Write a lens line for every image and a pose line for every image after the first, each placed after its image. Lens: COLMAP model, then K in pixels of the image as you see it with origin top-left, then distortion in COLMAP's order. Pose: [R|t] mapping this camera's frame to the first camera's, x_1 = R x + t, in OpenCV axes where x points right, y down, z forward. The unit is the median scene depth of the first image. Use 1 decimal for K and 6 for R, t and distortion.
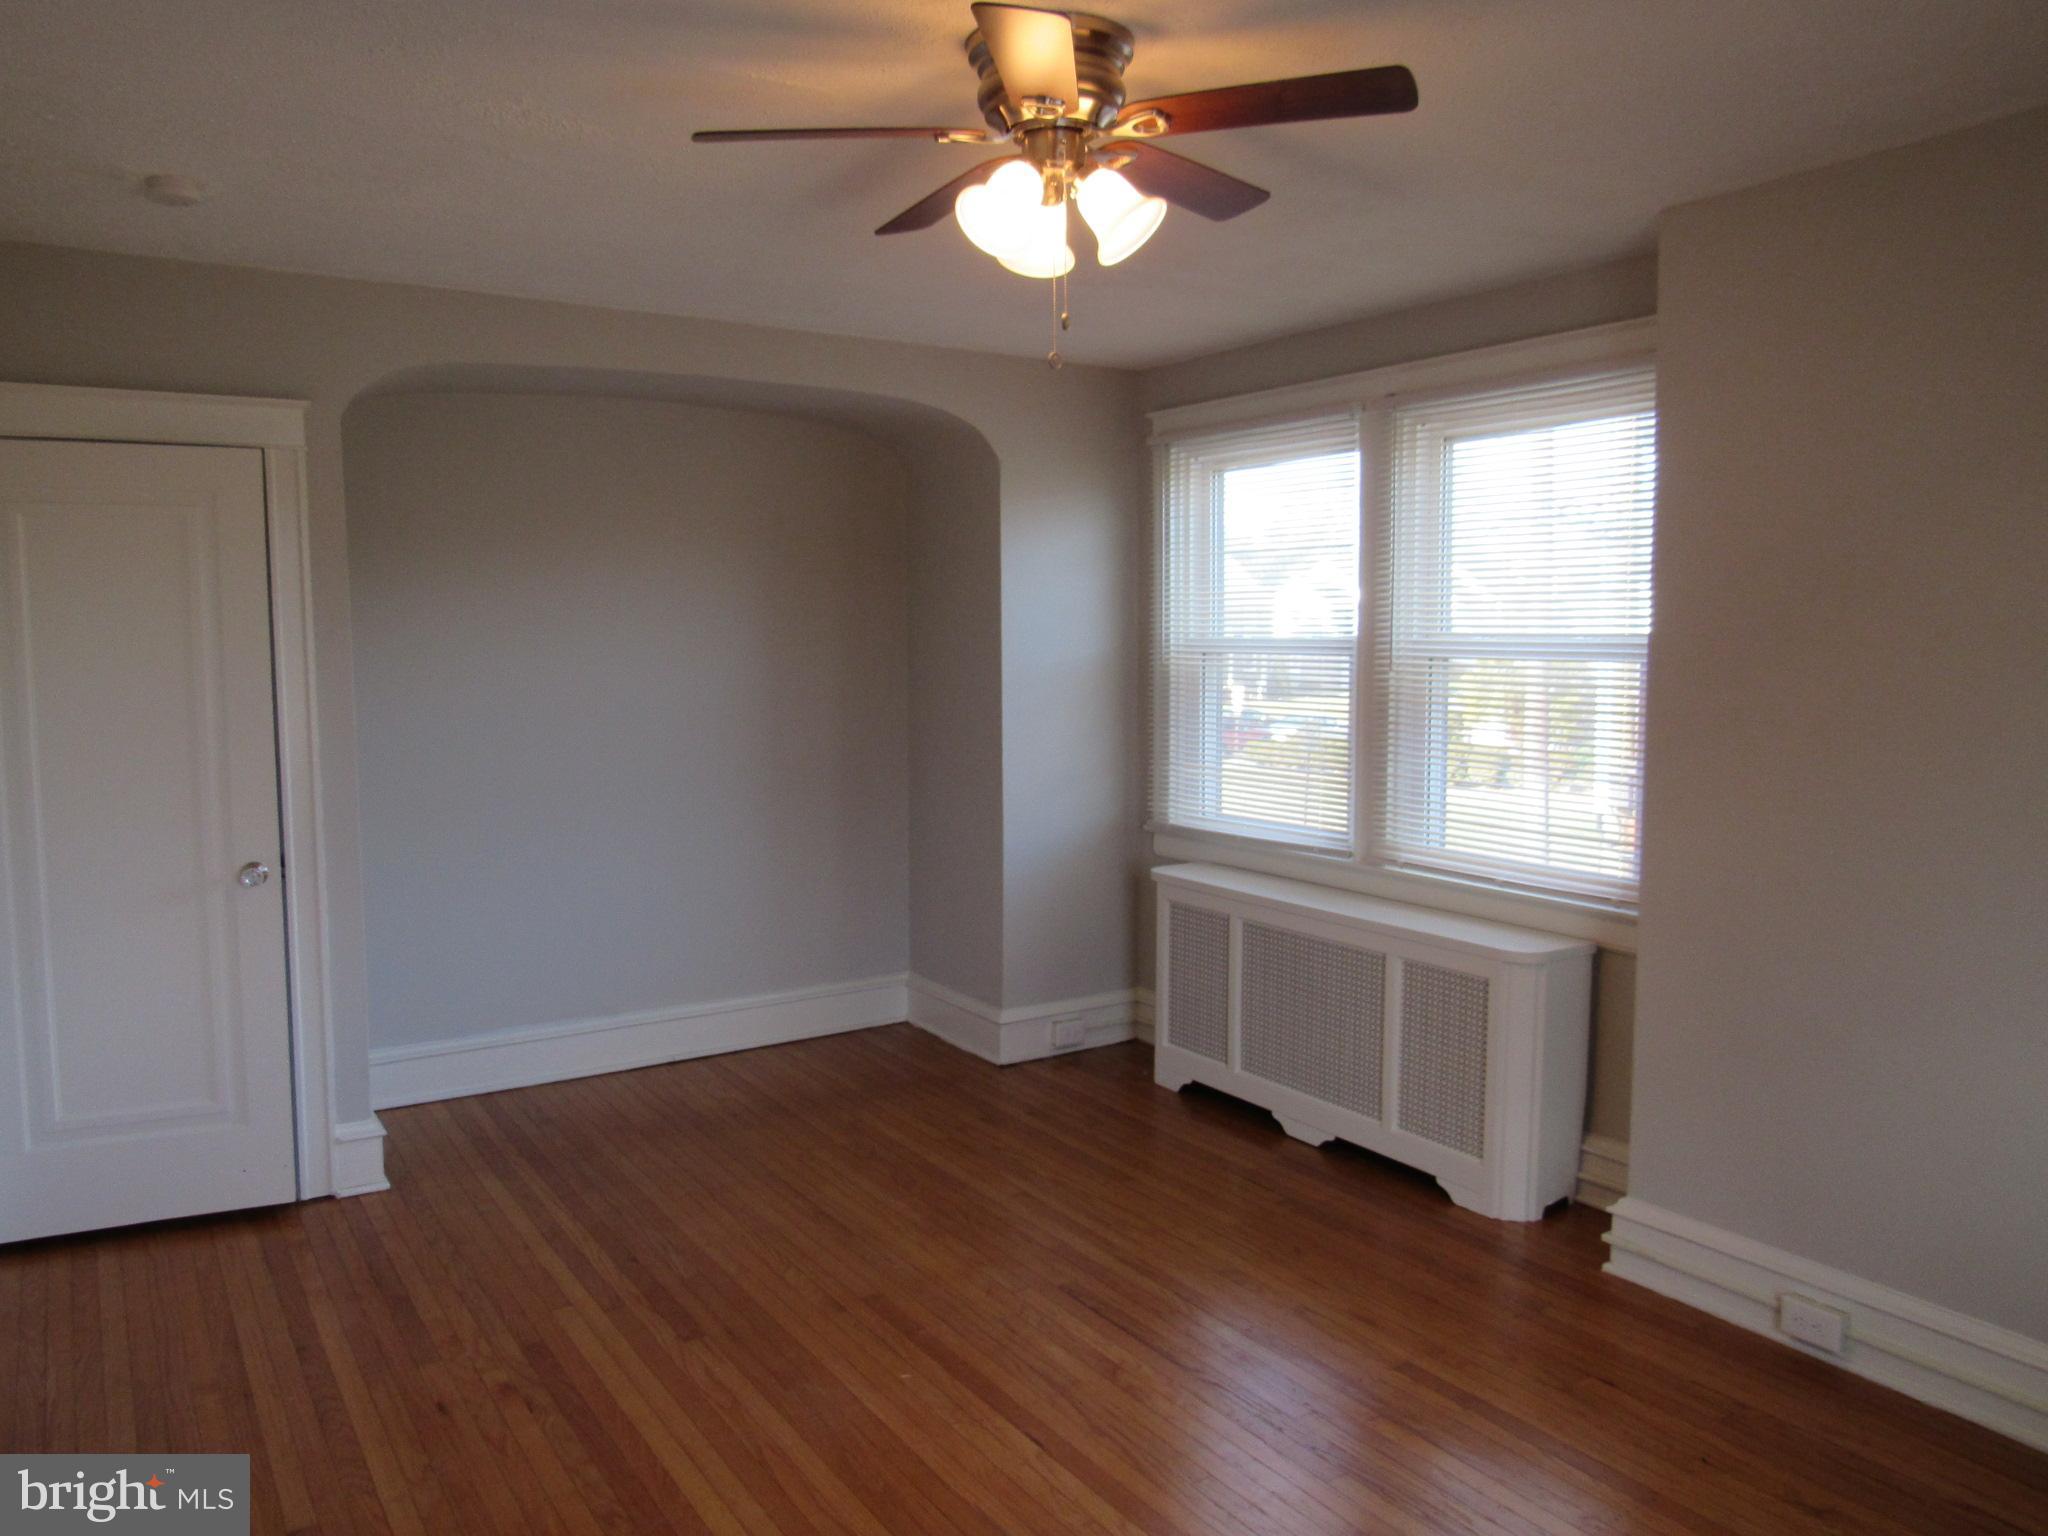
lens RADIAL K [[1465.5, 0, 1014.6], [0, 1465.5, 760.0], [0, 0, 1]] dist [-0.047471, 0.038978]
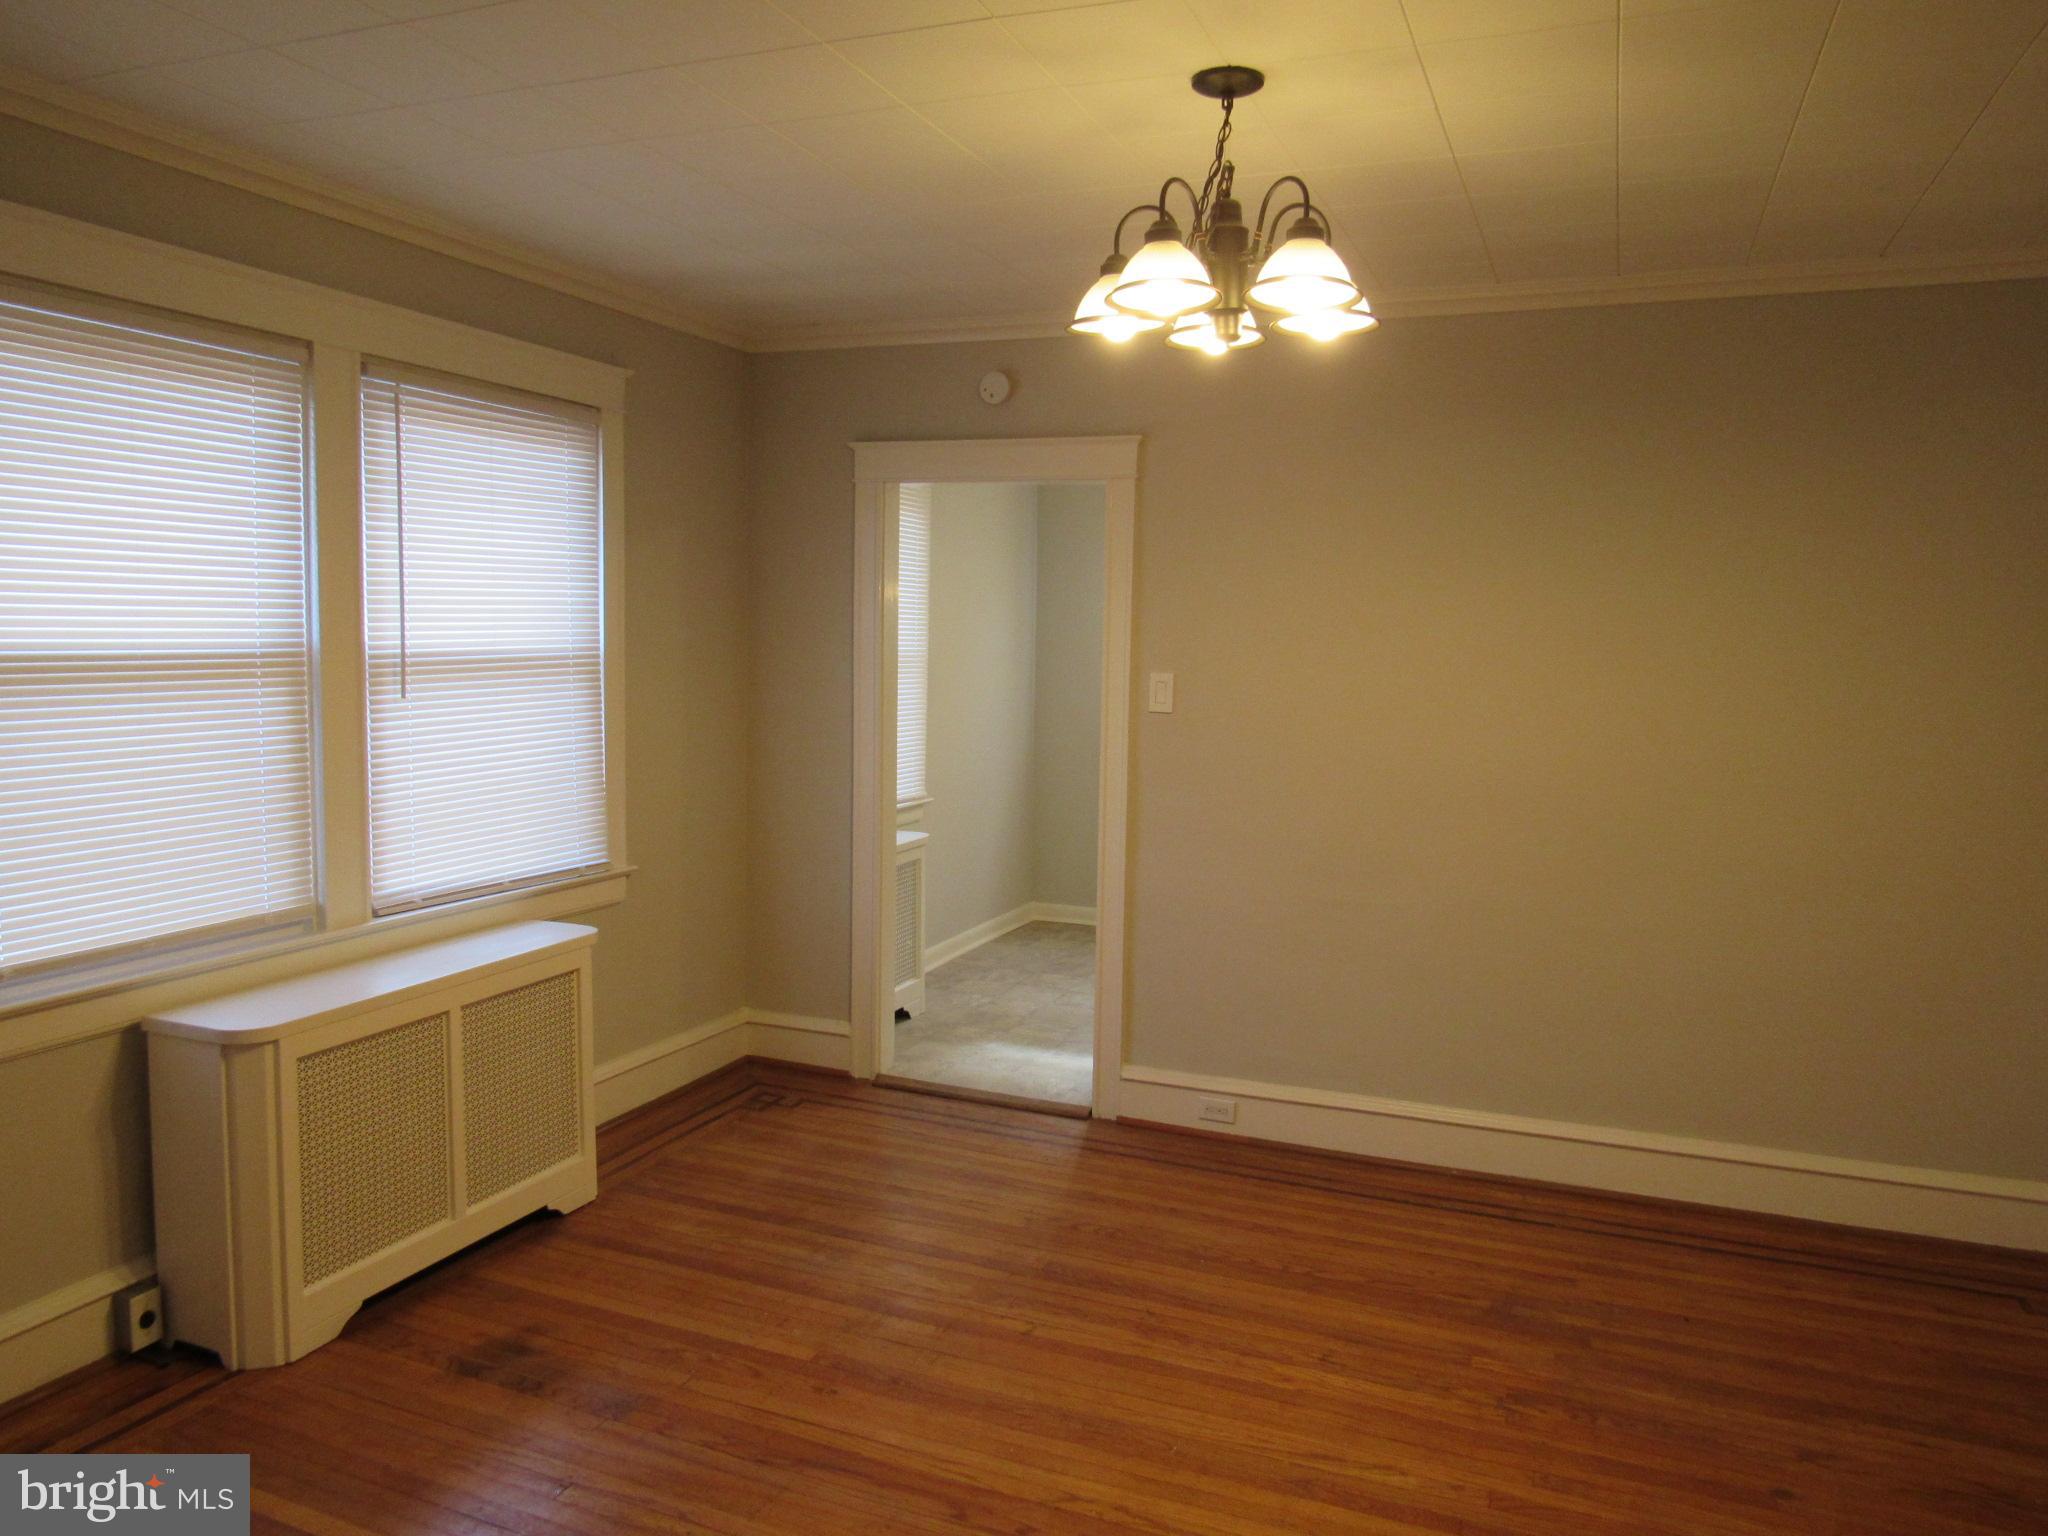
lens RADIAL K [[1465.5, 0, 1014.6], [0, 1465.5, 760.0], [0, 0, 1]] dist [-0.047471, 0.038978]
pose [[-0.574084, -0.076629, 0.815202, -0.621368], [0.057727, 0.989346, 0.133651, -0.102374], [-0.816759, 0.123786, -0.563544, 1.261276]]
